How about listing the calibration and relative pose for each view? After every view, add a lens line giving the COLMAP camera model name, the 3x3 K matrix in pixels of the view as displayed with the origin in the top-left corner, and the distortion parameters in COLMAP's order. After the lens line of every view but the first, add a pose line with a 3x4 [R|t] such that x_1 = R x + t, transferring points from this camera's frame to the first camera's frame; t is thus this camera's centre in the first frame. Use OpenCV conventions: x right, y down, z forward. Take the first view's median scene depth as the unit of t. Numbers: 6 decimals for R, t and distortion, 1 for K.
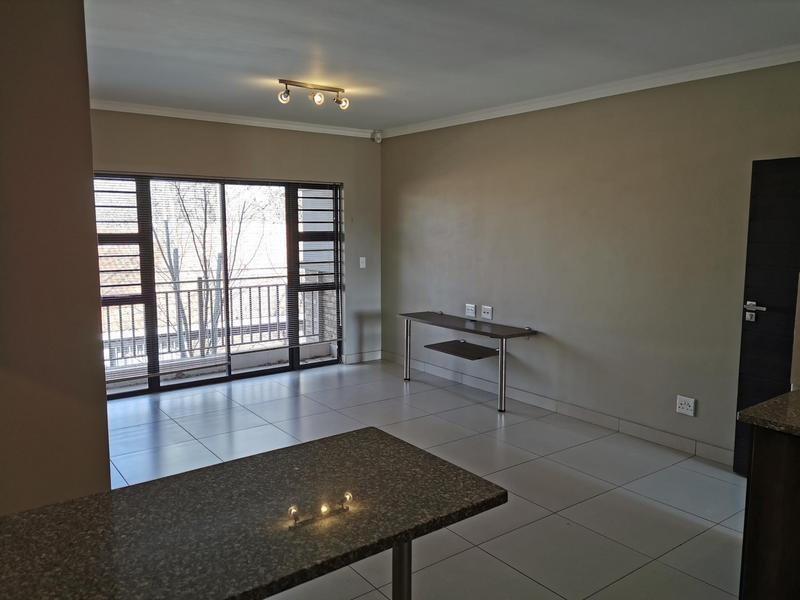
lens RADIAL K [[614.2, 0, 400.2], [0, 614.2, 295.7], [0, 0, 1]] dist [0.042126, -0.059251]
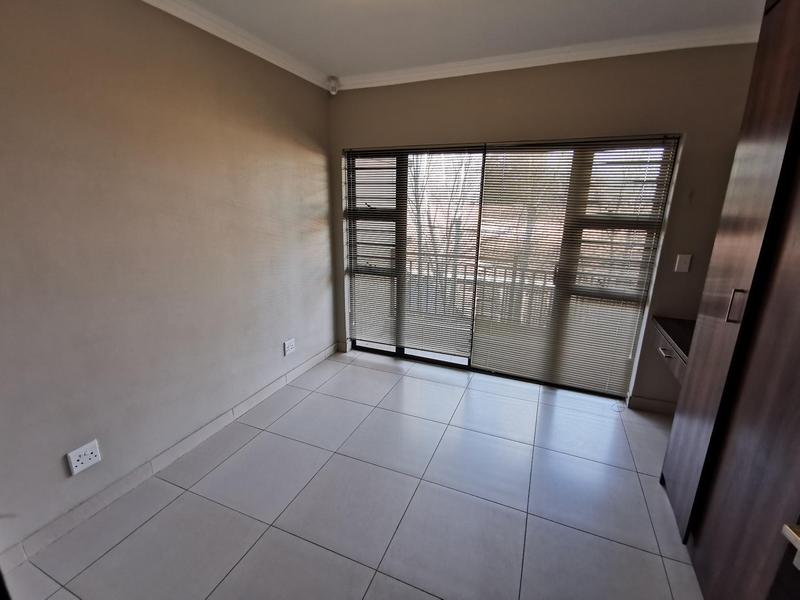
lens RADIAL K [[367.7, 0, 402.9], [0, 367.7, 299.1], [0, 0, 1]] dist [0.023898, 0.000404]
pose [[0.511630, 0.228482, -0.828270, 0.124484], [-0.113704, 0.973521, 0.198314, -0.077038], [0.851649, -0.007286, 0.524062, 0.662861]]
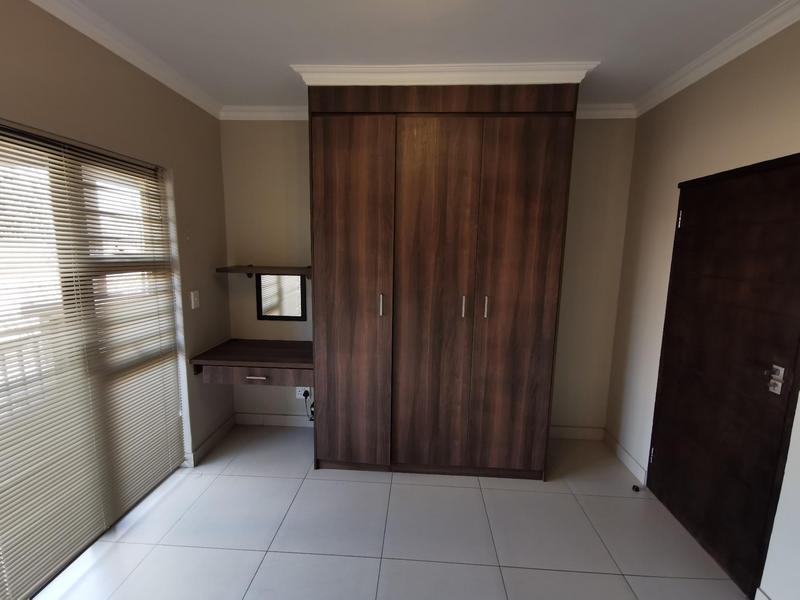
lens RADIAL K [[367.7, 0, 402.9], [0, 367.7, 299.1], [0, 0, 1]] dist [0.023898, 0.000404]
pose [[0.646091, -0.098100, 0.756930, -0.261949], [0.072132, 0.995115, 0.067400, -0.081443], [-0.759844, 0.011053, 0.650011, 0.704945]]
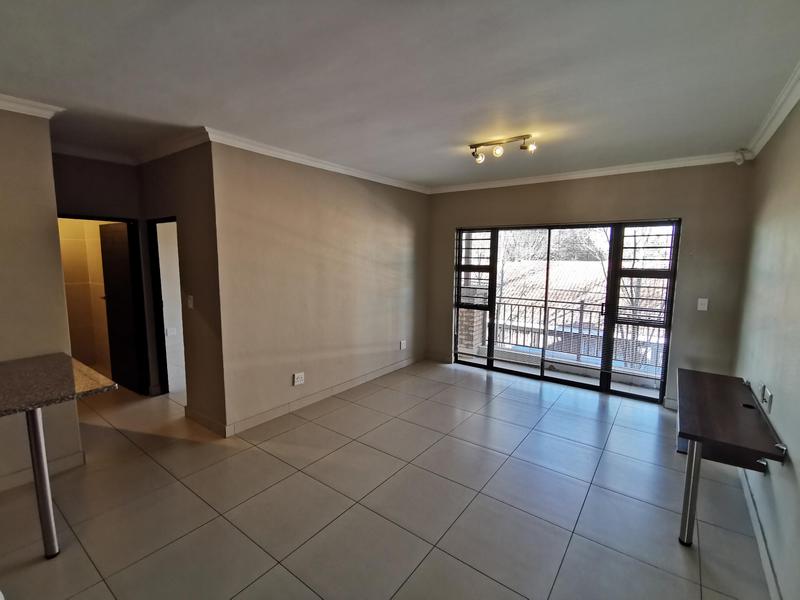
lens RADIAL K [[367.7, 0, 402.9], [0, 367.7, 299.1], [0, 0, 1]] dist [0.023898, 0.000404]
pose [[0.292668, 0.112300, -0.949597, 0.390269], [-0.120773, 0.989468, 0.079793, -0.062602], [0.948556, 0.091333, 0.303149, 0.502106]]
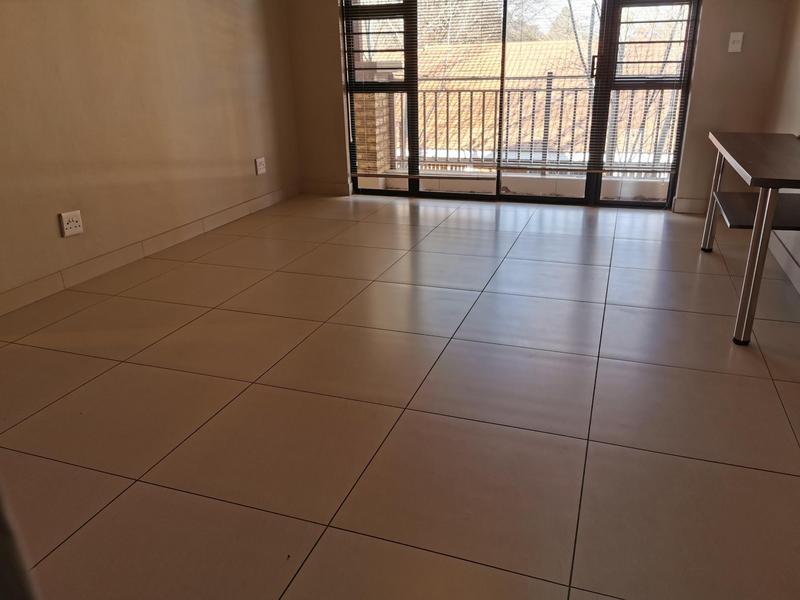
lens RADIAL K [[614.2, 0, 400.2], [0, 614.2, 295.7], [0, 0, 1]] dist [0.042126, -0.059251]
pose [[0.552477, 0.286957, -0.782576, 0.344012], [-0.074589, 0.952125, 0.296470, 0.028888], [0.830184, -0.105421, 0.547431, 0.471426]]
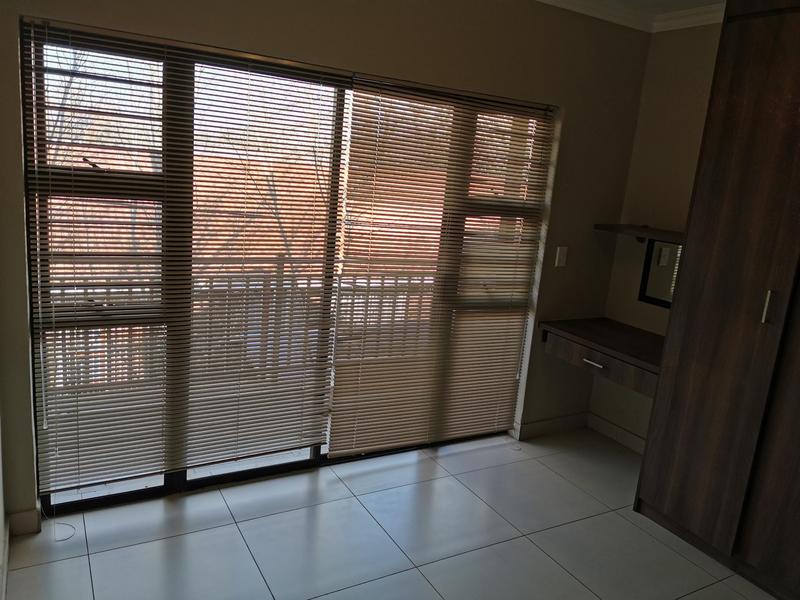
lens RADIAL K [[614.2, 0, 400.2], [0, 614.2, 295.7], [0, 0, 1]] dist [0.042126, -0.059251]
pose [[0.989021, 0.108767, -0.100039, -0.181890], [-0.099481, 0.990631, 0.093559, -0.071590], [0.109278, -0.082580, 0.990575, 0.532196]]
